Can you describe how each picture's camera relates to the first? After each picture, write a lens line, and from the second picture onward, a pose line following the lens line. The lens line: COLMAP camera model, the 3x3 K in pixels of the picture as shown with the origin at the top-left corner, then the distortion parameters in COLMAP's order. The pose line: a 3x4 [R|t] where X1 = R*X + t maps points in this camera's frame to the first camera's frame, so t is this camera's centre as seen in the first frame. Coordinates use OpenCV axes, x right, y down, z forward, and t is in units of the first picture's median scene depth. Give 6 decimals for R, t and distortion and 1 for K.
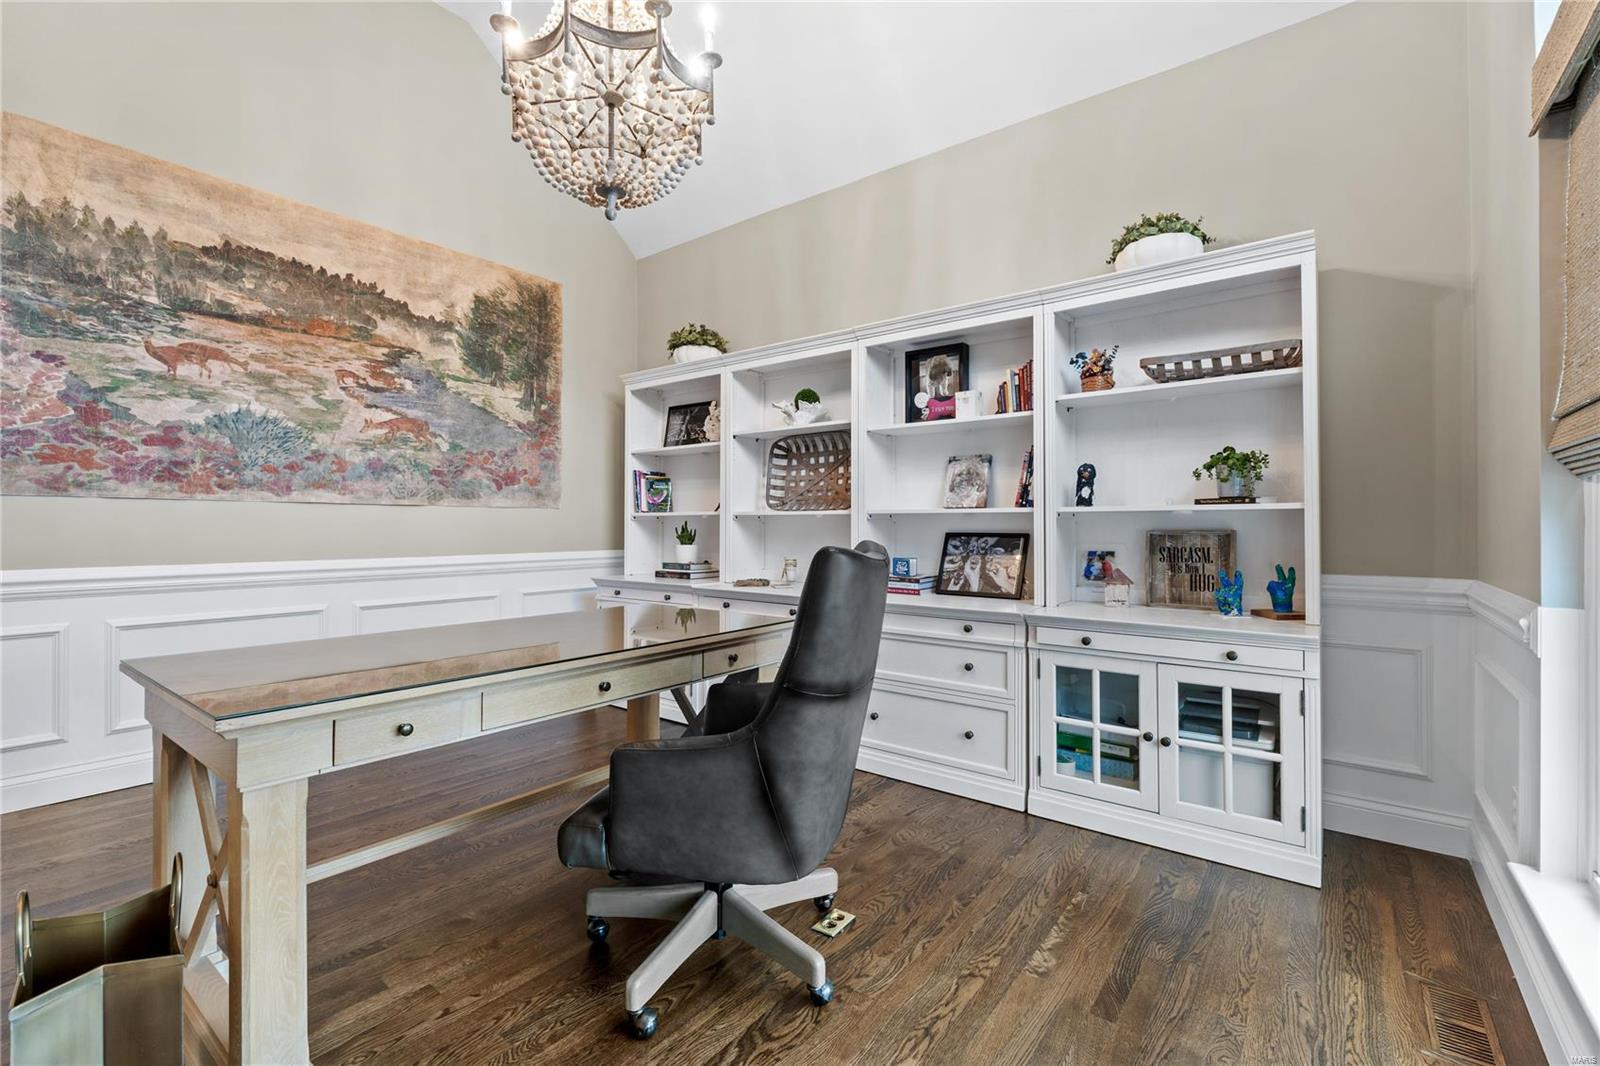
lens RADIAL K [[697.4, 0, 804.2], [0, 697.4, 536.9], [0, 0, 1]] dist [-0.008570, -0.000092]
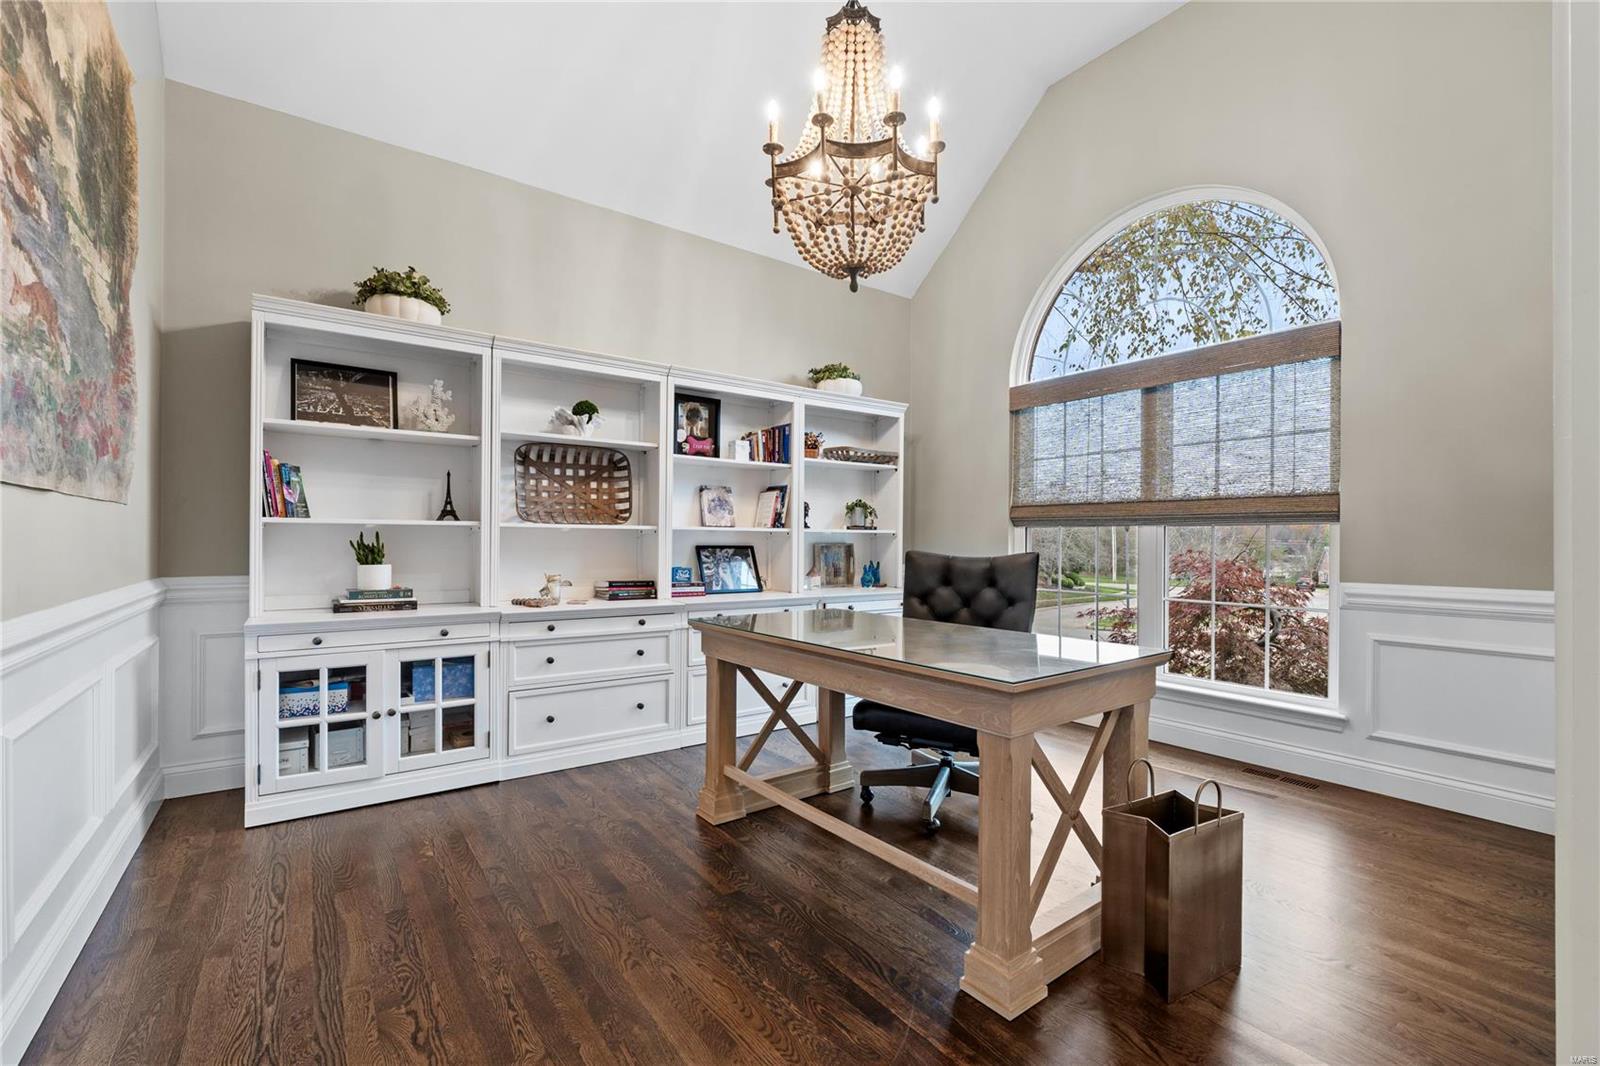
lens RADIAL K [[675.1, 0, 801.9], [0, 675.1, 535.5], [0, 0, 1]] dist [-0.009251, -0.000355]
pose [[0.276430, 0.007937, 0.961001, -0.905815], [0.007666, 0.999916, -0.010463, -0.010068], [-0.961003, 0.010260, 0.276346, 0.481576]]
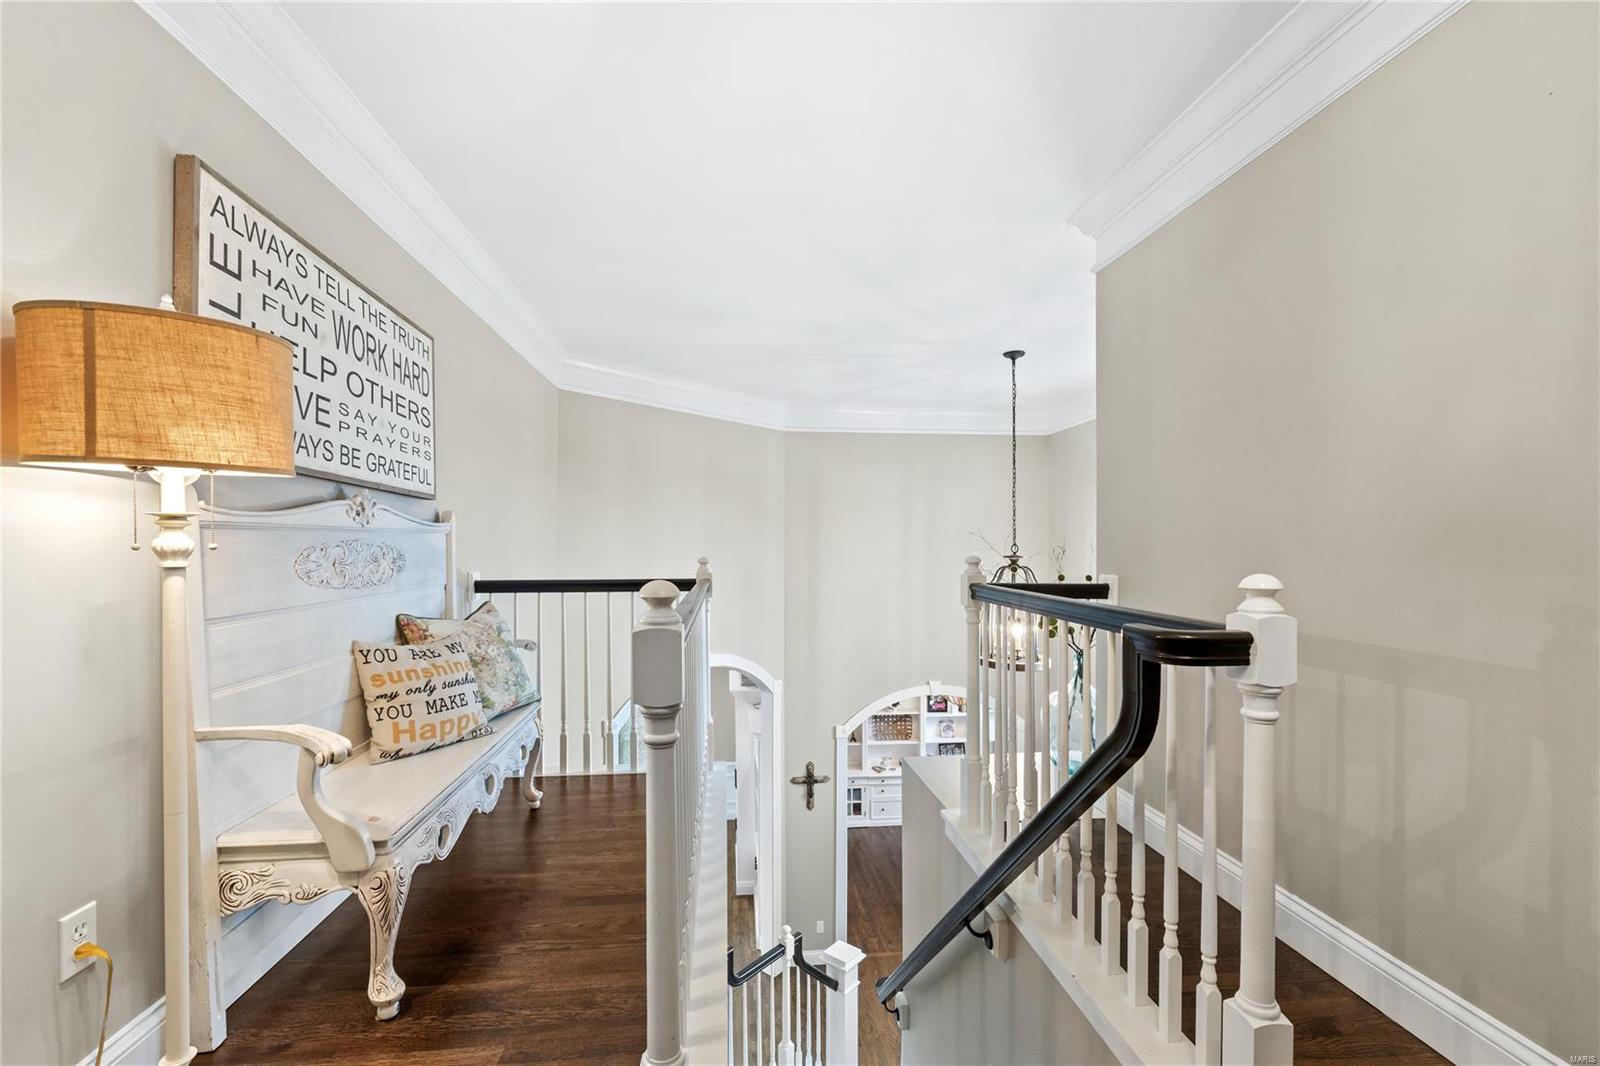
lens RADIAL K [[697.4, 0, 804.2], [0, 697.4, 536.9], [0, 0, 1]] dist [-0.008570, -0.000092]
pose [[0.716601, 0.005576, 0.697461, -2.468312], [0.006135, 0.999879, -0.014298, -0.909161], [-0.697456, 0.014525, 0.716480, -0.871808]]
